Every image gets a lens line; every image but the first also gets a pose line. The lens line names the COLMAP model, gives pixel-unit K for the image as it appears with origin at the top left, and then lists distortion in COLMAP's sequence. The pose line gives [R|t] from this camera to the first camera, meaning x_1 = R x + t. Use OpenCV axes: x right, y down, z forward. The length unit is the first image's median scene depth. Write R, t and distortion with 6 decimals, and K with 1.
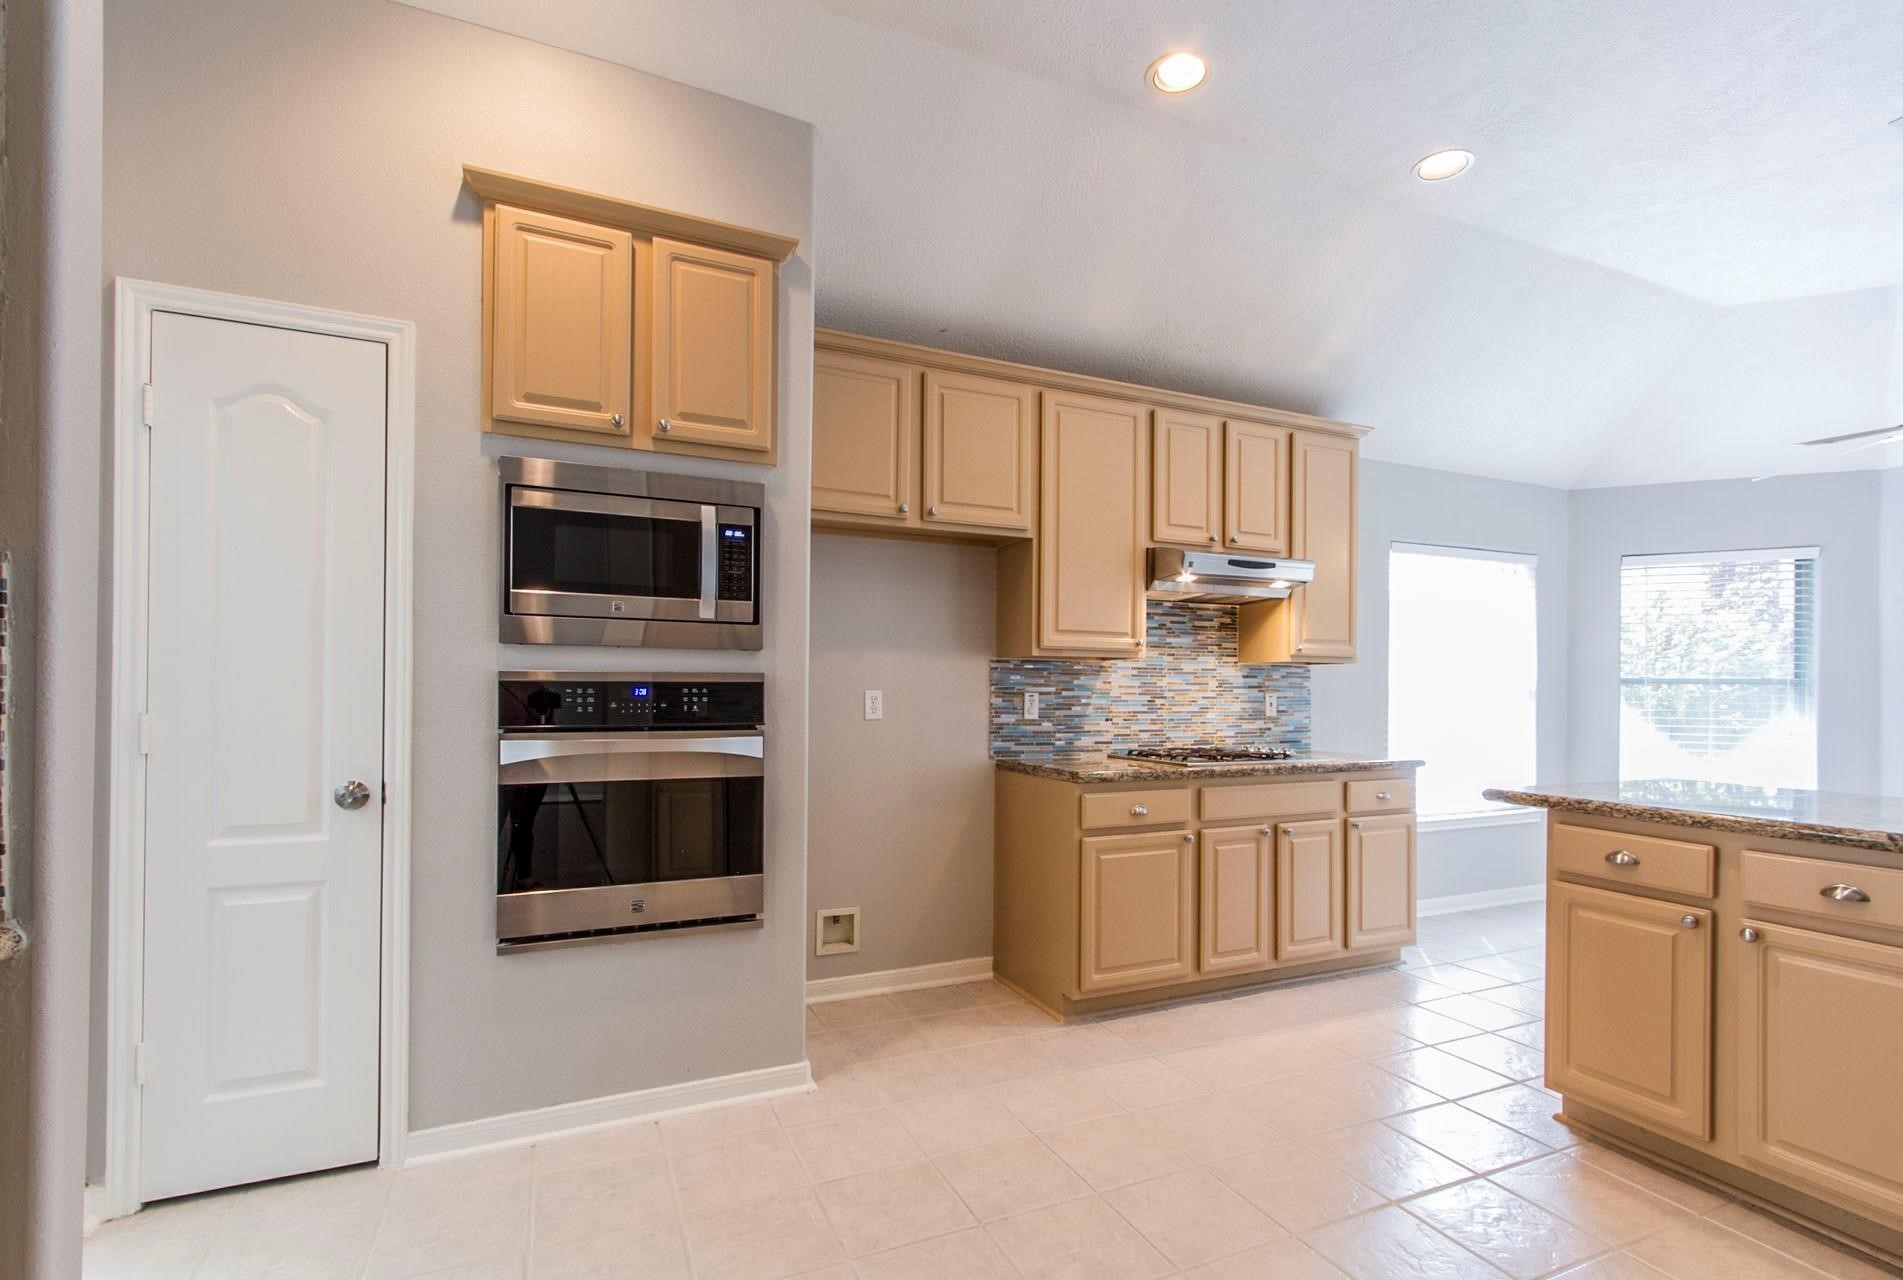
lens RADIAL K [[887.6, 0, 946.9], [0, 887.6, 693.1], [0, 0, 1]] dist [0.002550, 0.001537]
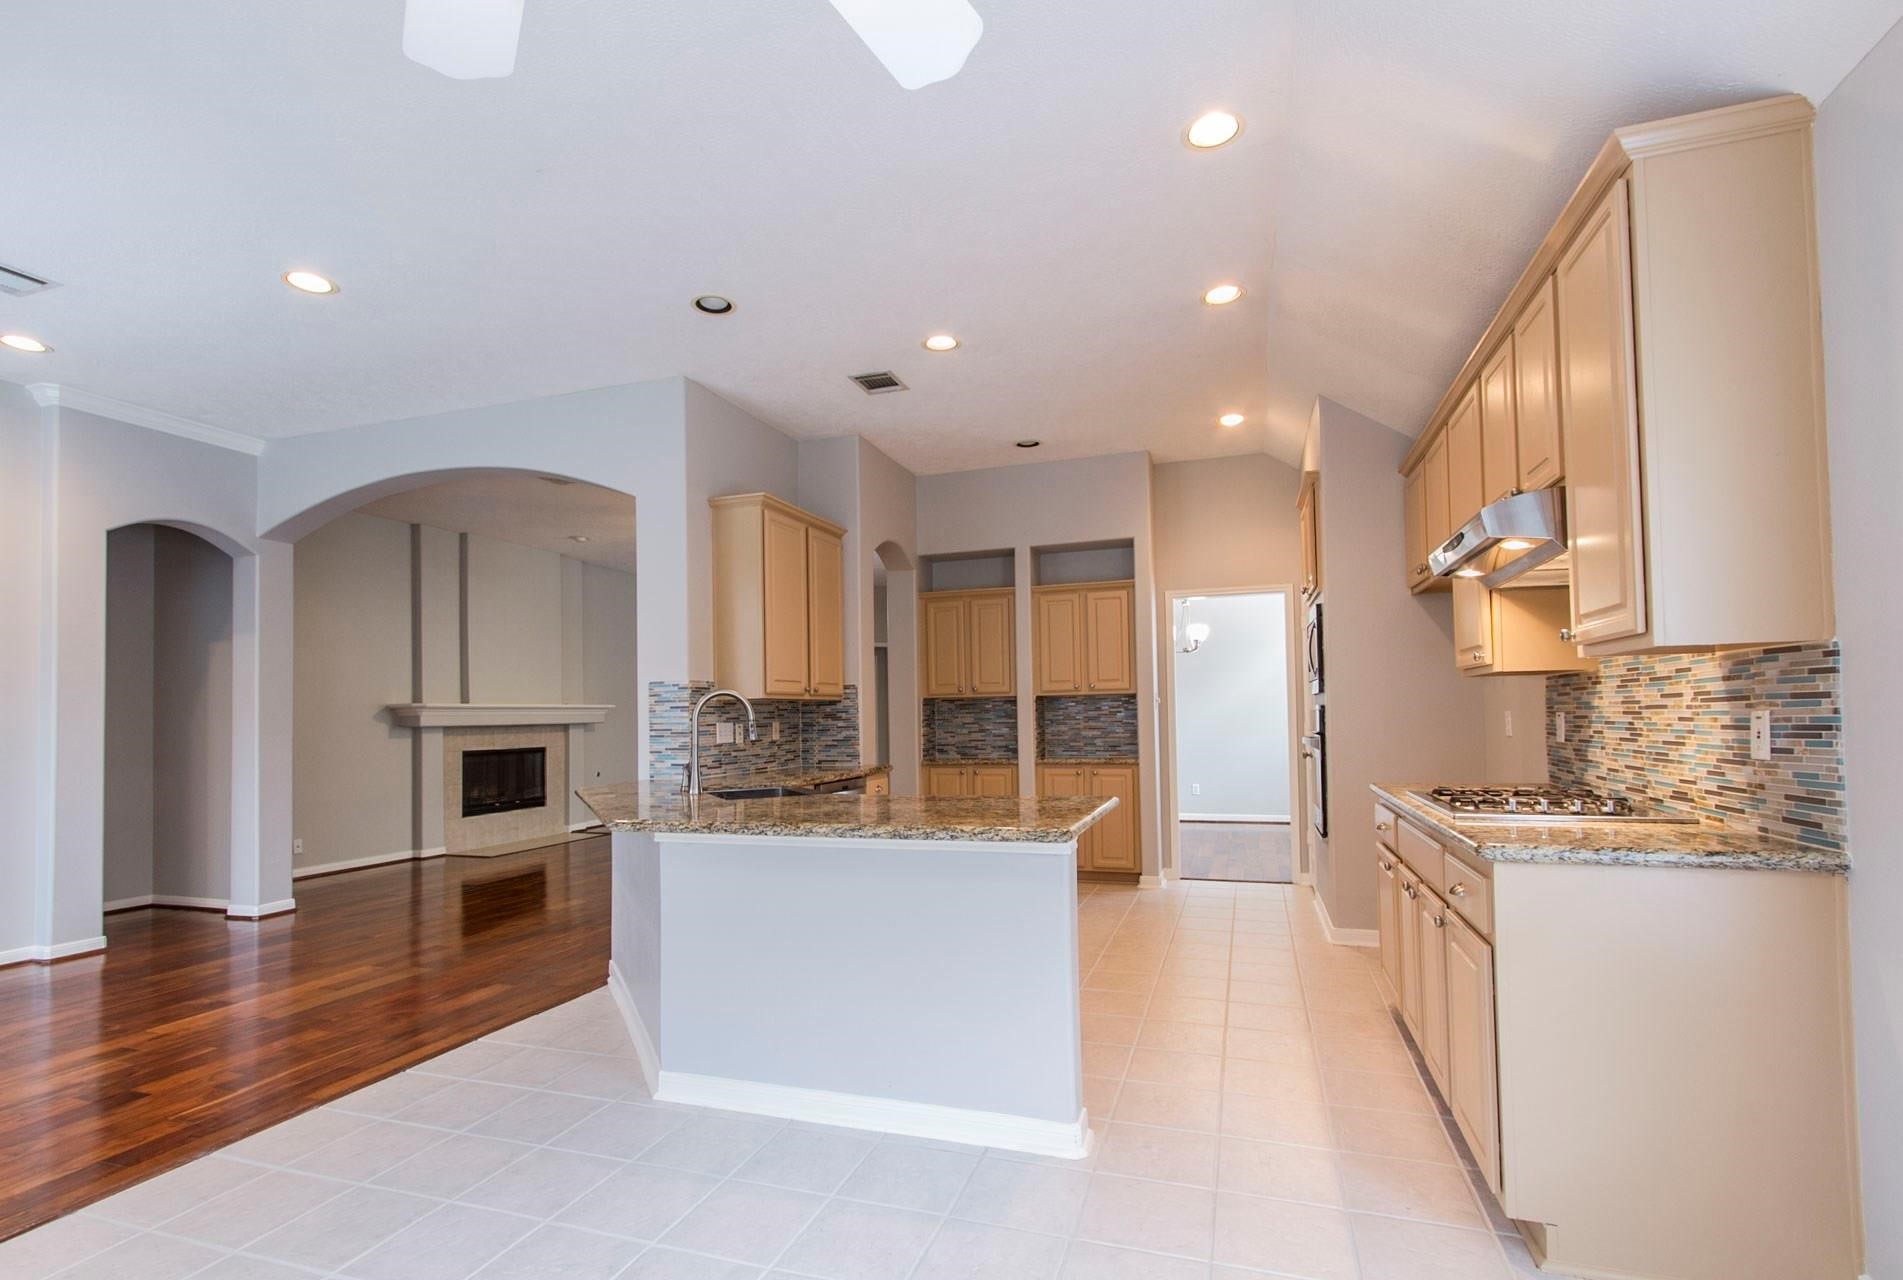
lens RADIAL K [[887.6, 0, 934.5], [0, 887.6, 682.8], [0, 0, 1]] dist [0.002550, 0.001537]
pose [[-0.688397, -0.020620, -0.725041, 1.265963], [0.014595, 0.999000, -0.042268, -0.001001], [0.725187, -0.039679, -0.687408, 1.266488]]
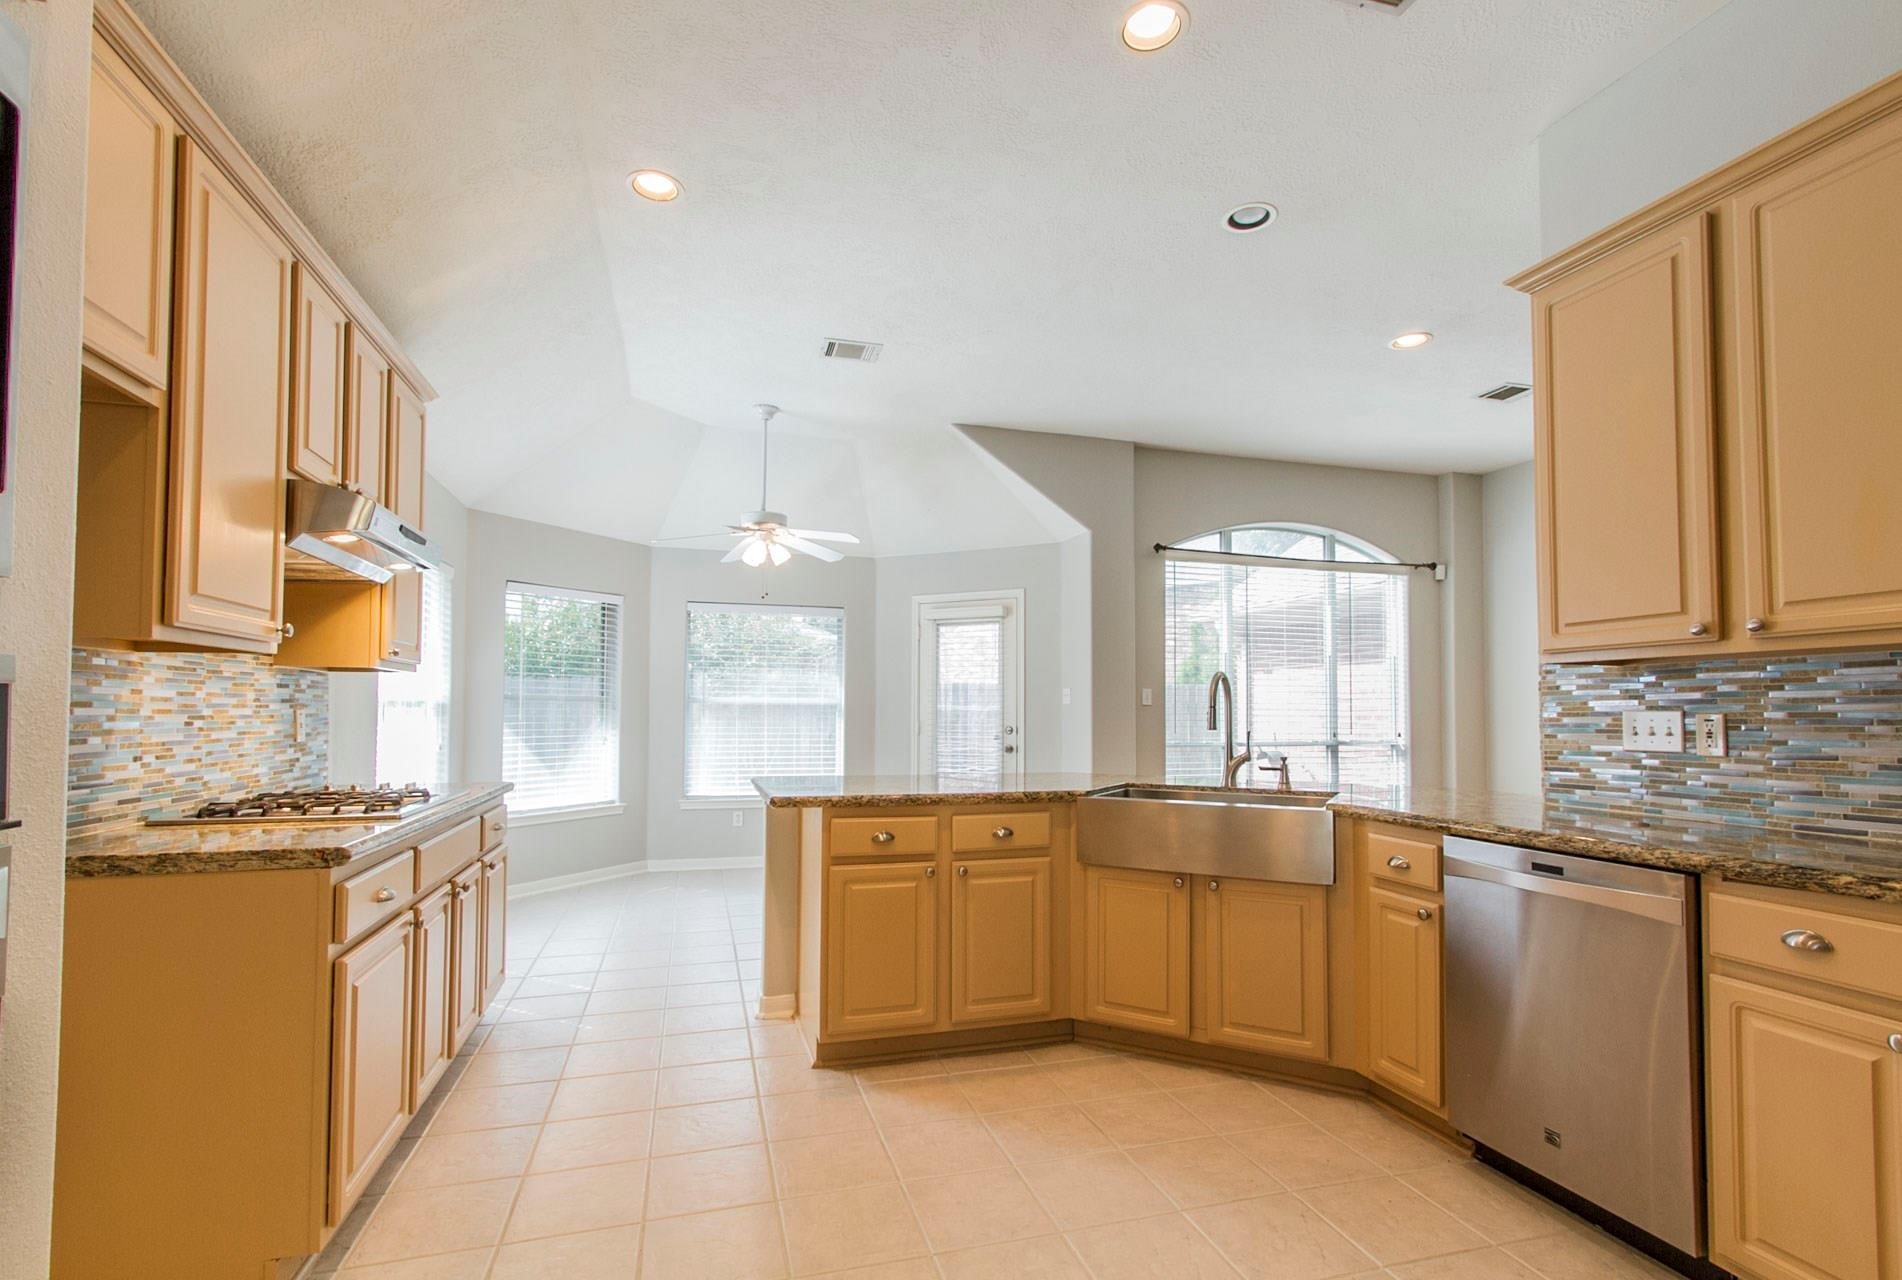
lens RADIAL K [[887.1, 0, 961.4], [0, 887.1, 695.6], [0, 0, 1]] dist [0.002550, 0.001537]
pose [[0.130954, 0.012512, 0.991310, -0.346741], [-0.002191, 0.999922, -0.012331, -0.004239], [-0.991386, -0.000557, 0.130971, 0.475202]]
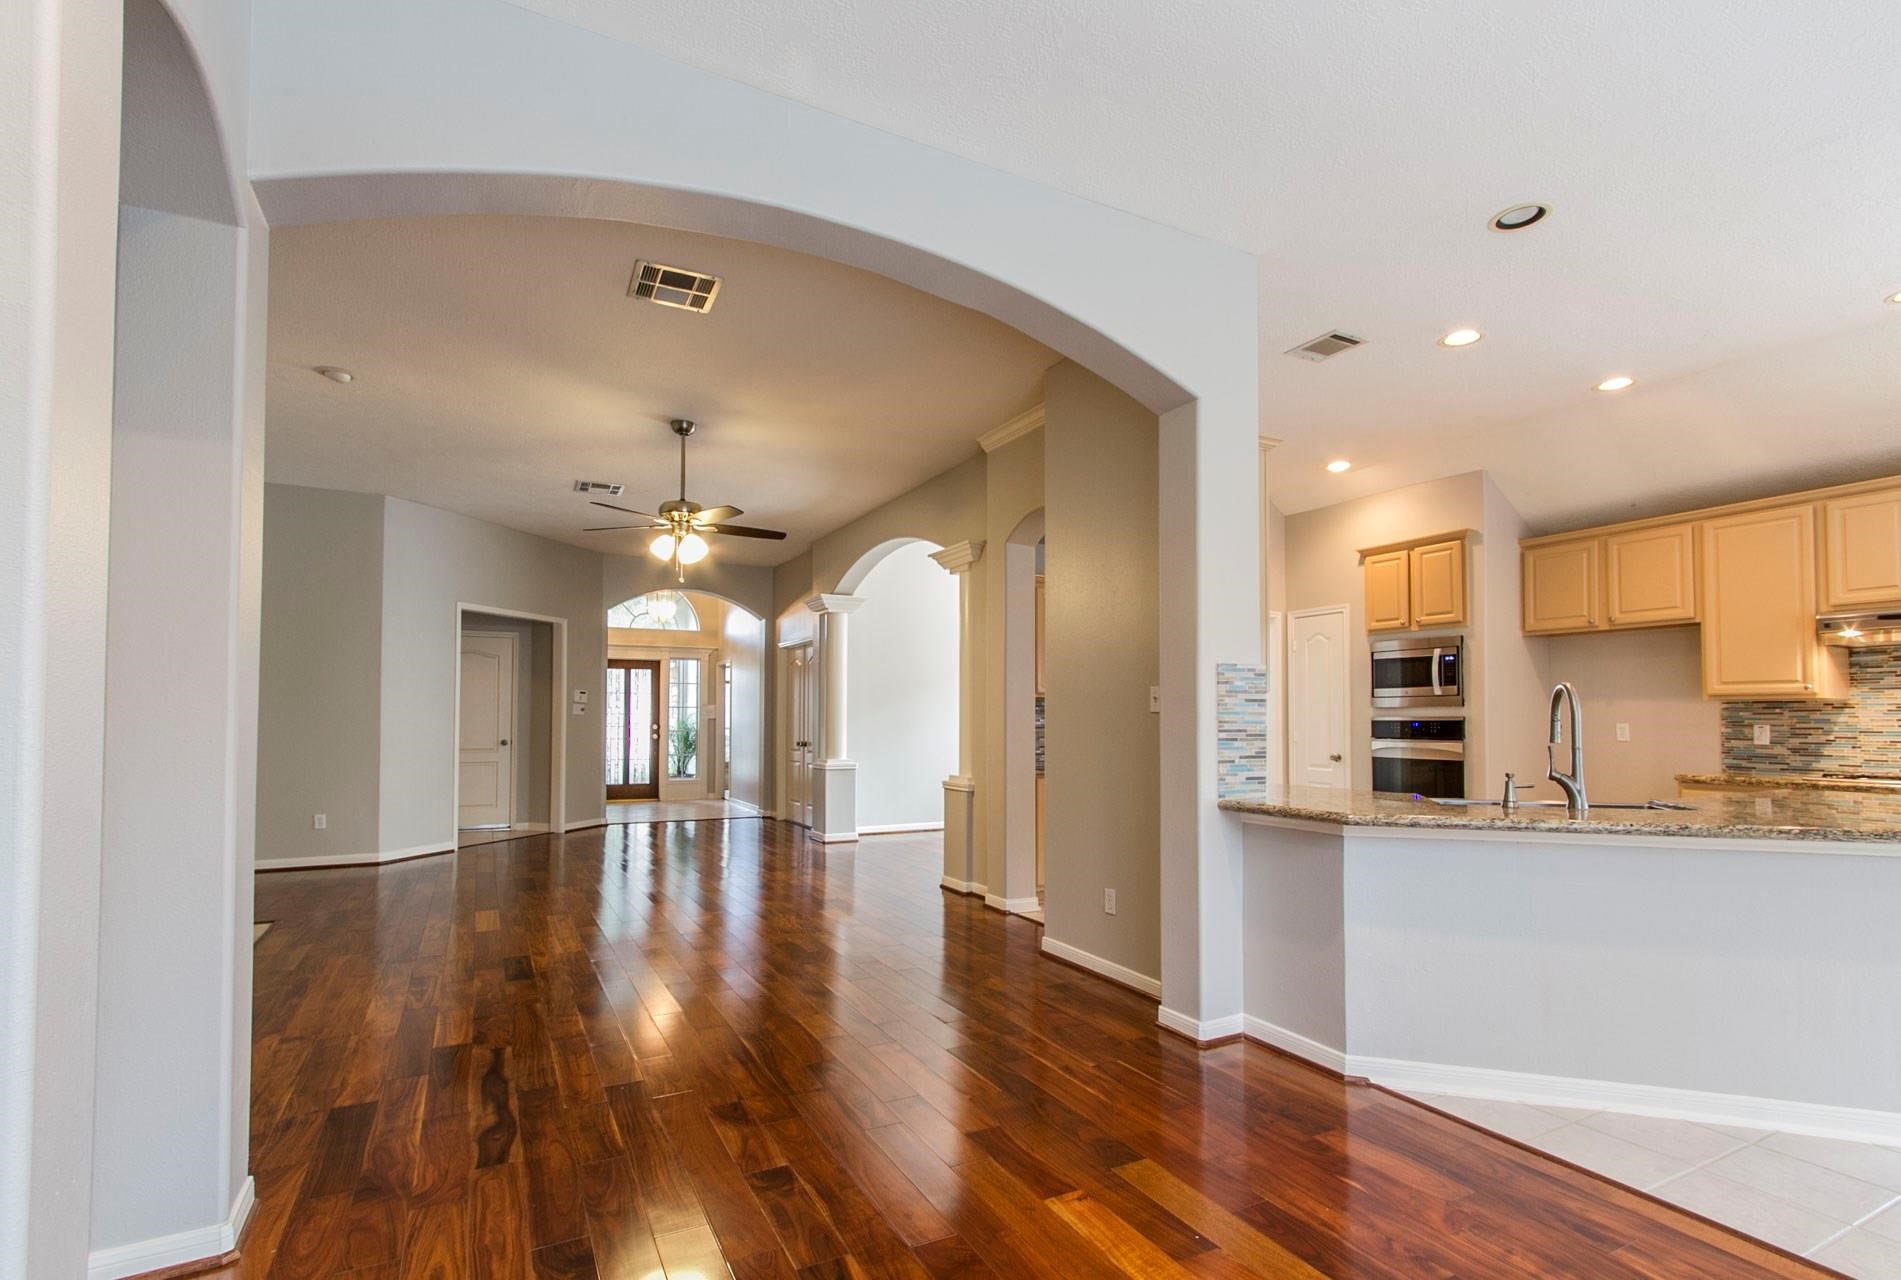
lens RADIAL K [[886.7, 0, 929.6], [0, 886.7, 702.3], [0, 0, 1]] dist [0.002550, 0.001537]
pose [[0.051661, -0.024881, -0.998355, 1.536740], [-0.001782, 0.999686, -0.025007, 0.001072], [0.998663, 0.003071, 0.051601, -0.386952]]
